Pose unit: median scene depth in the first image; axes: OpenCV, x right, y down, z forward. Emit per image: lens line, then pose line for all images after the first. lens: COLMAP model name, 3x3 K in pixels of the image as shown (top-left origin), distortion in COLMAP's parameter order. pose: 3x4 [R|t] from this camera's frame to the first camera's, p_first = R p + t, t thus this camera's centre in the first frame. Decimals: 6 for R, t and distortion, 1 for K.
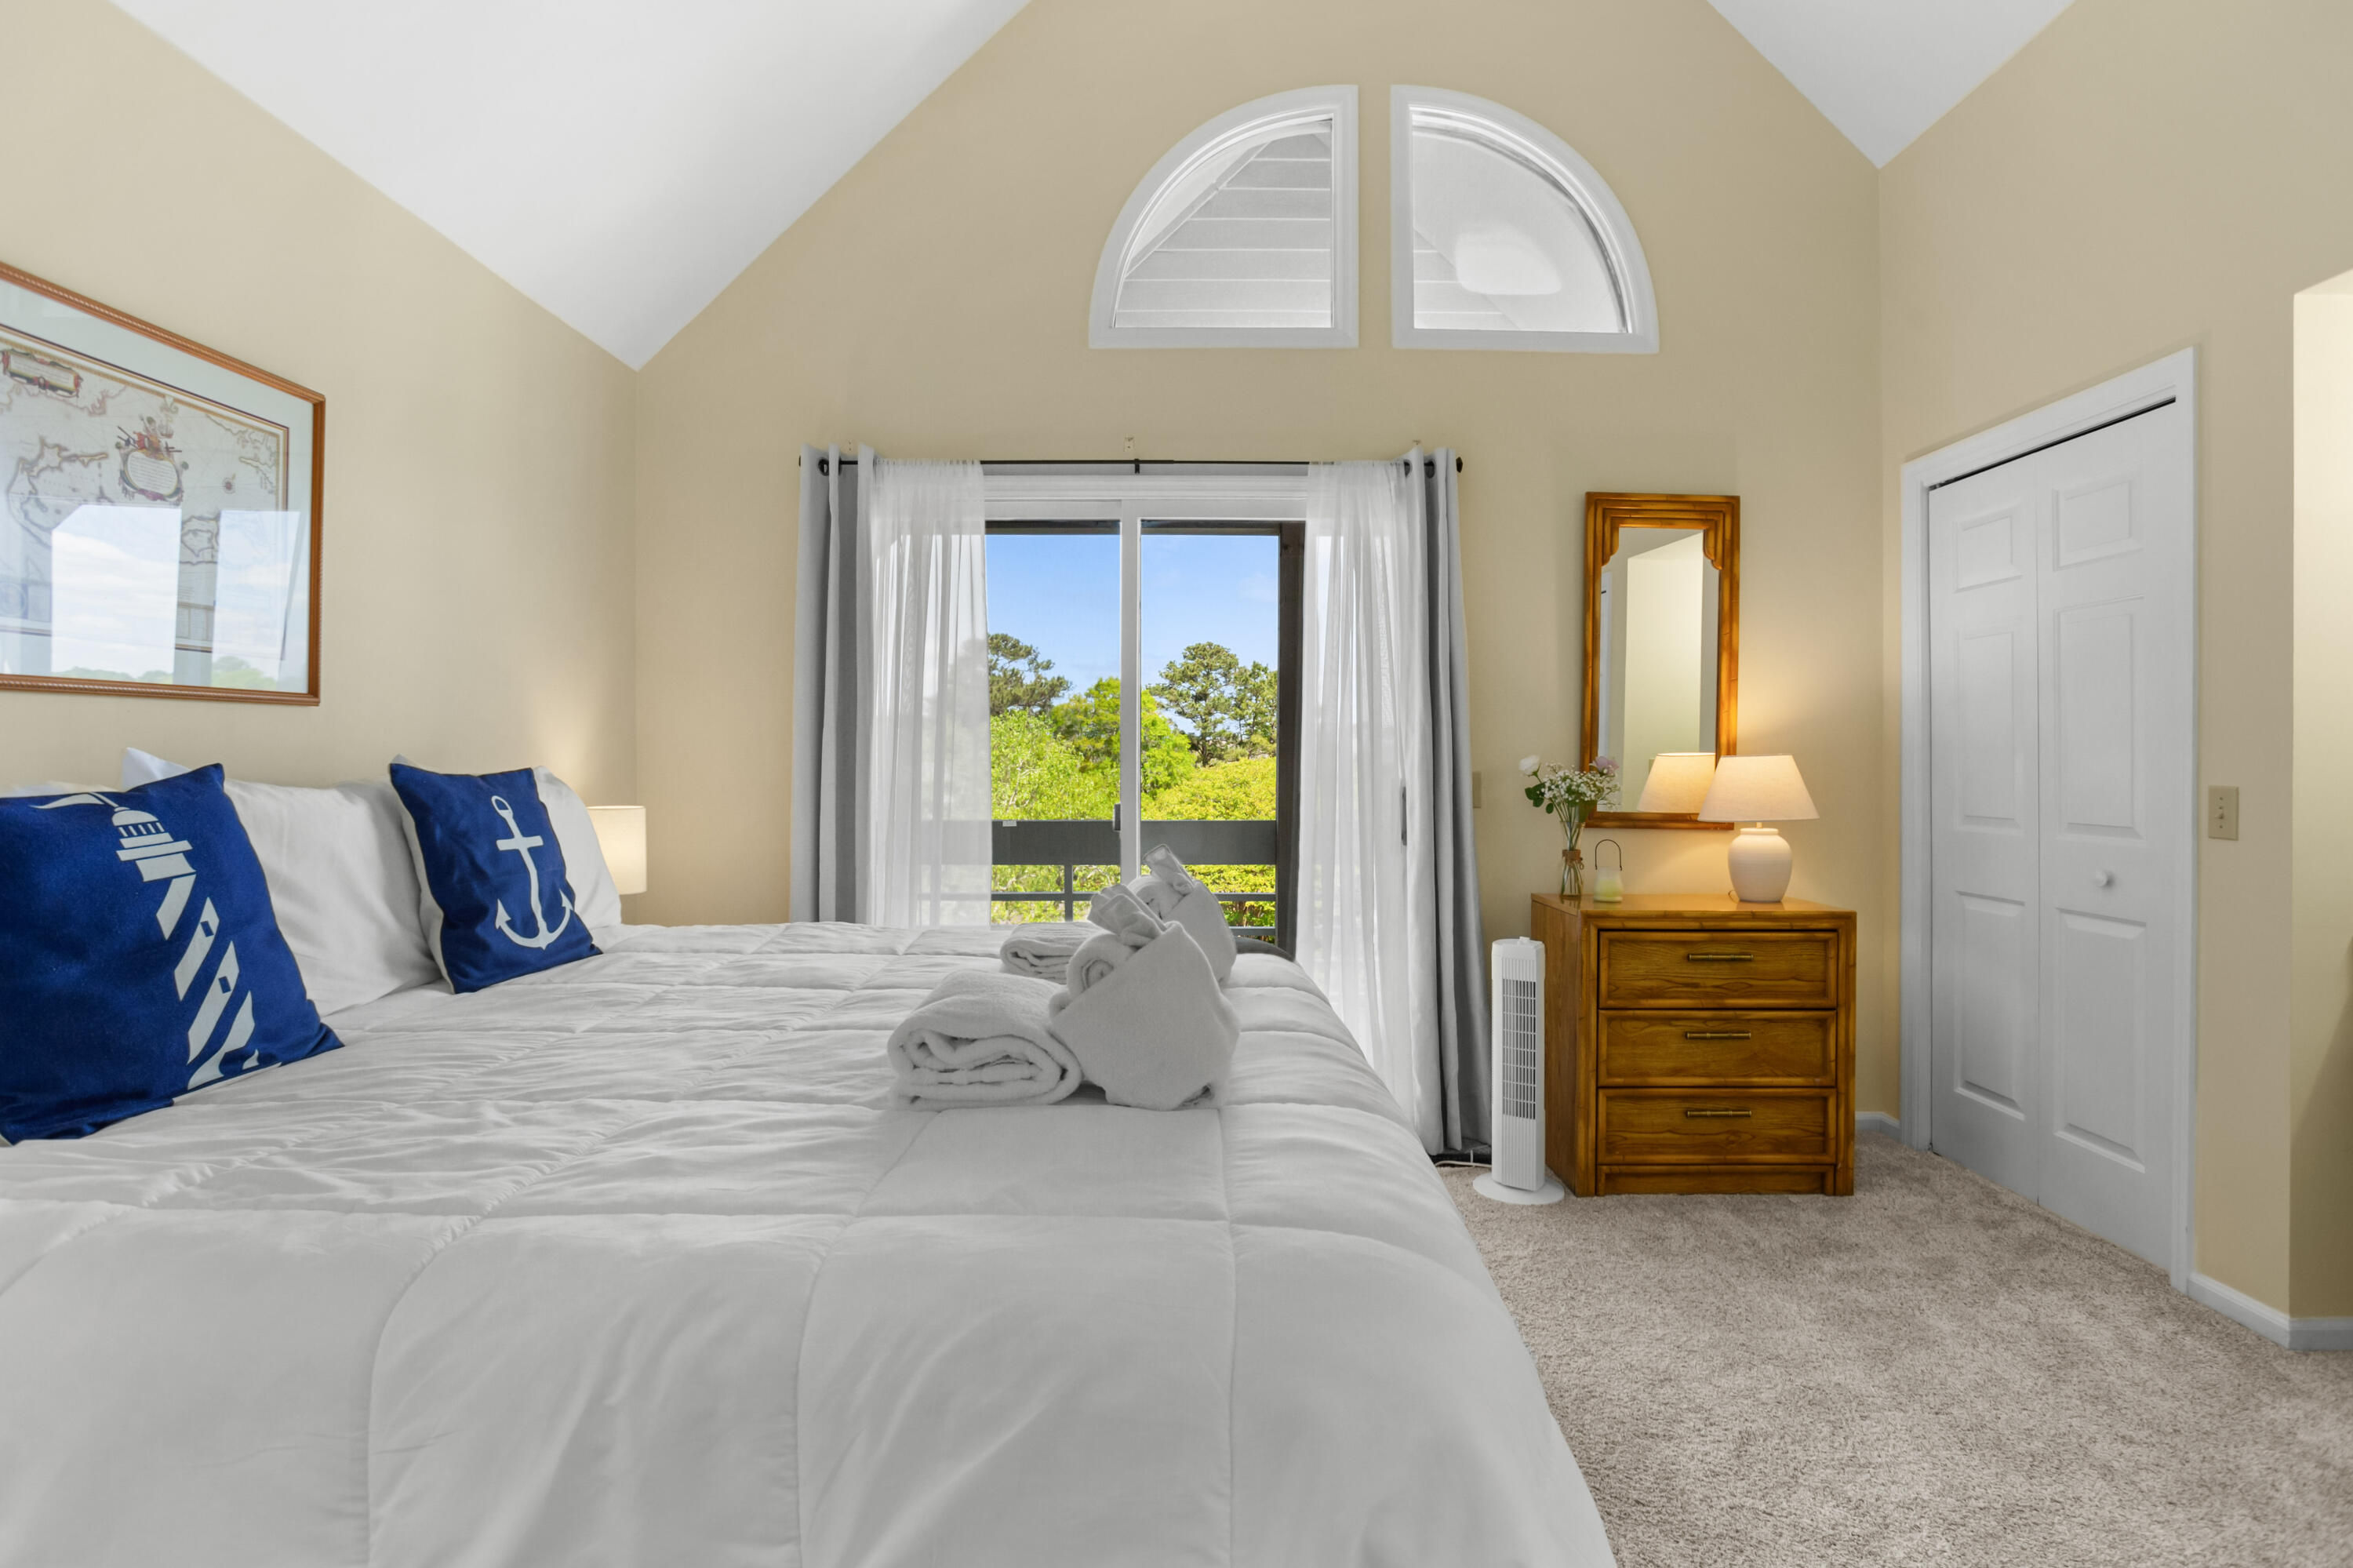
lens RADIAL K [[1179.0, 0, 1176.5], [0, 1179.0, 784.0], [0, 0, 1]] dist [-0.058454, 0.020269]
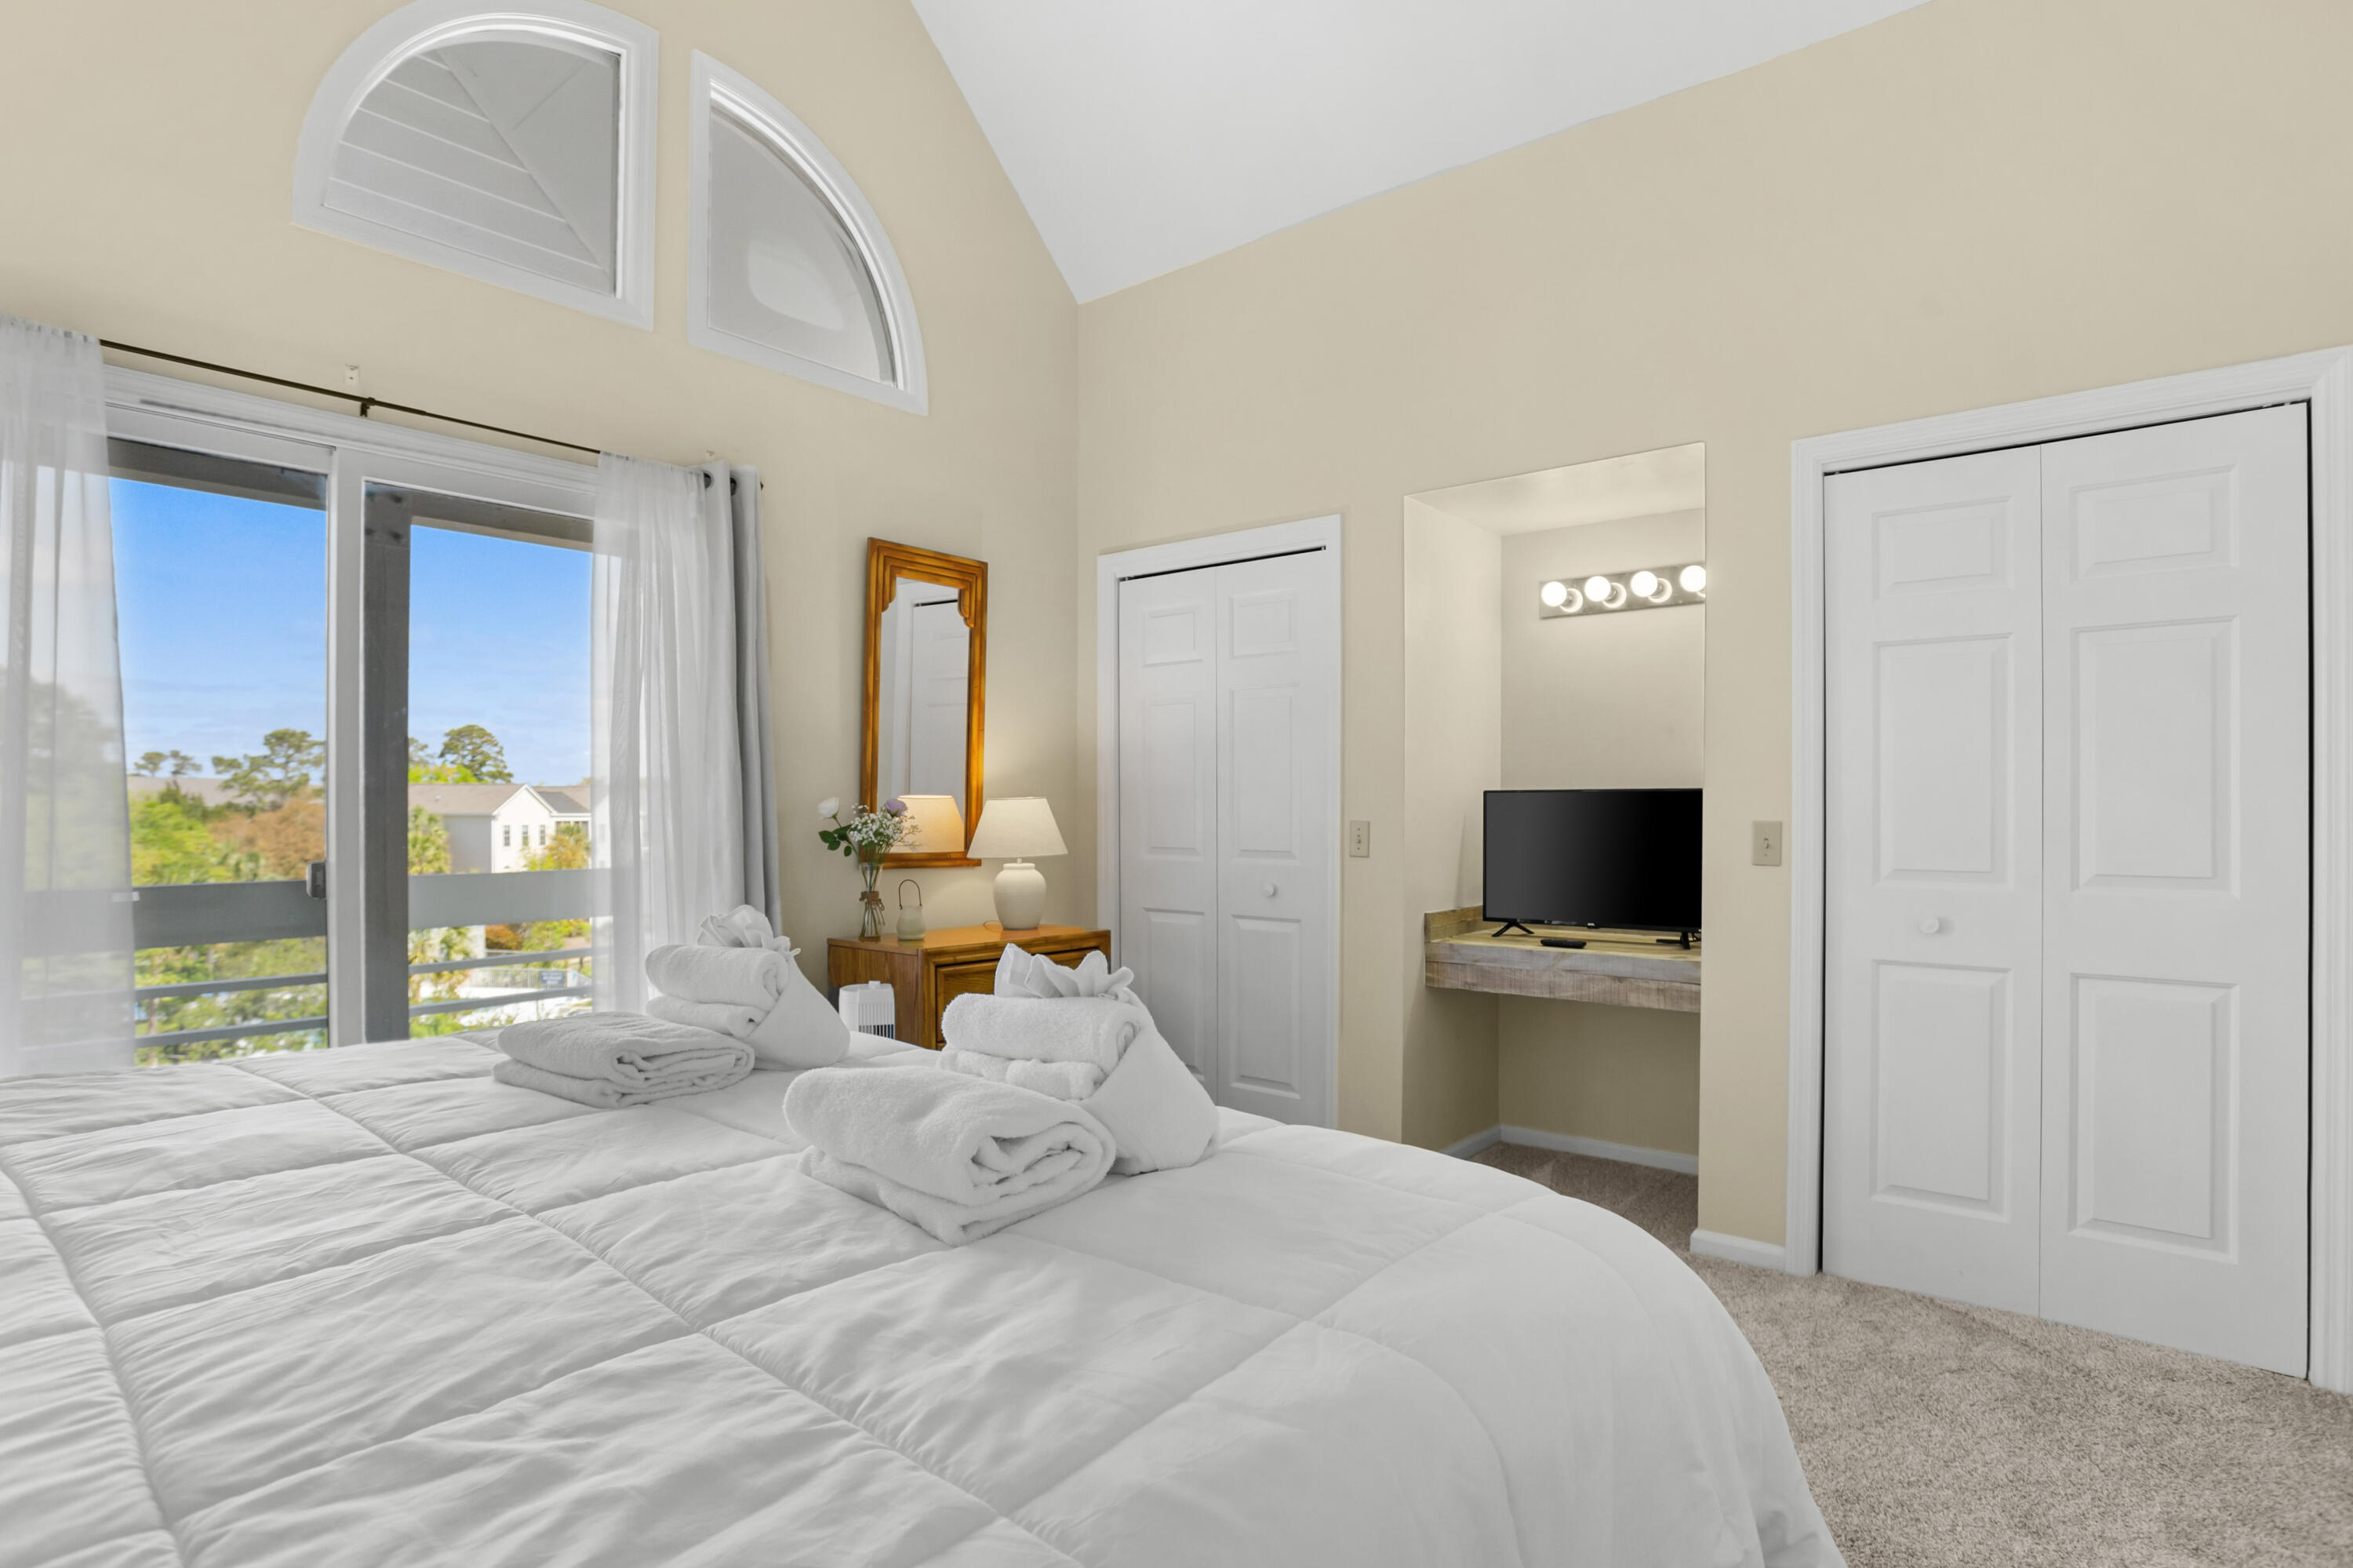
lens RADIAL K [[1209.7, 0, 1181.0], [0, 1209.7, 802.1], [0, 0, 1]] dist [-0.079505, 0.038302]
pose [[0.638211, 0.001607, 0.769860, -0.319191], [0.013264, 0.999826, -0.013082, -0.003682], [-0.769747, 0.018561, 0.638079, 0.150771]]
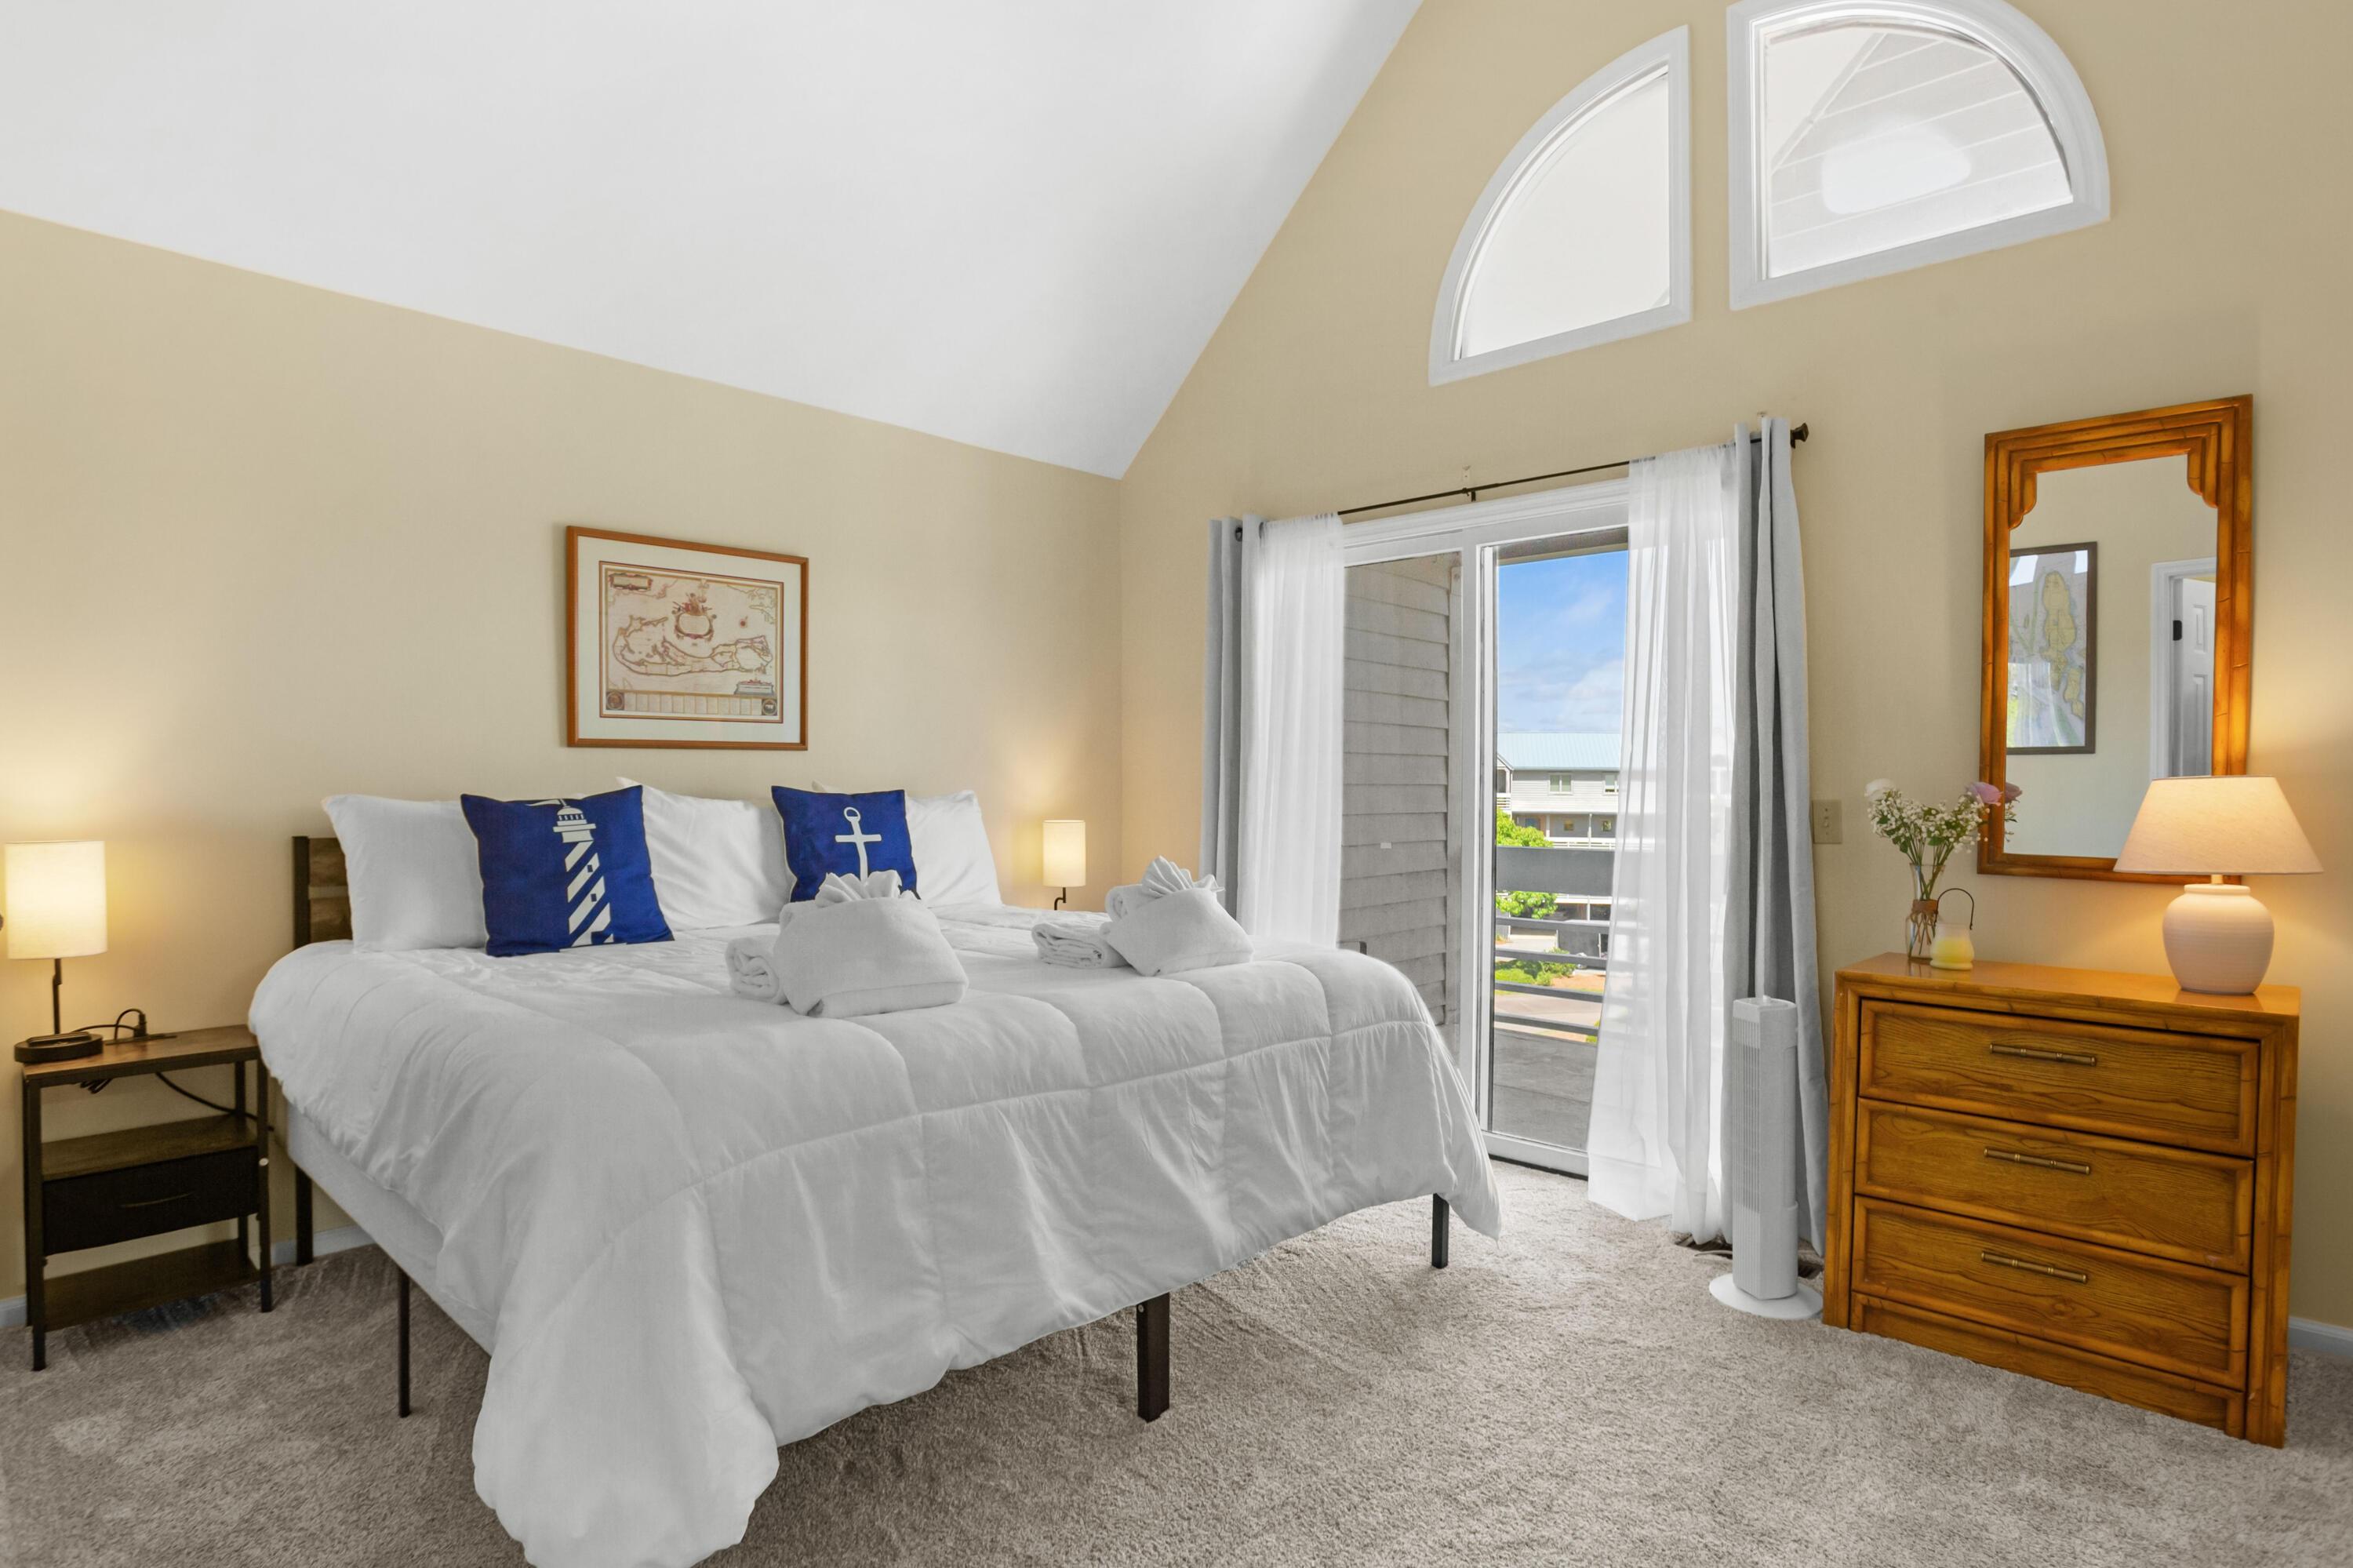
lens RADIAL K [[1230.4, 0, 1174.8], [0, 1230.4, 820.4], [0, 0, 1]] dist [-0.056749, 0.019220]
pose [[0.724212, 0.018324, -0.689334, 0.587282], [-0.016080, 0.999824, 0.009684, 0.003308], [0.689390, 0.004071, 0.724379, 0.078239]]
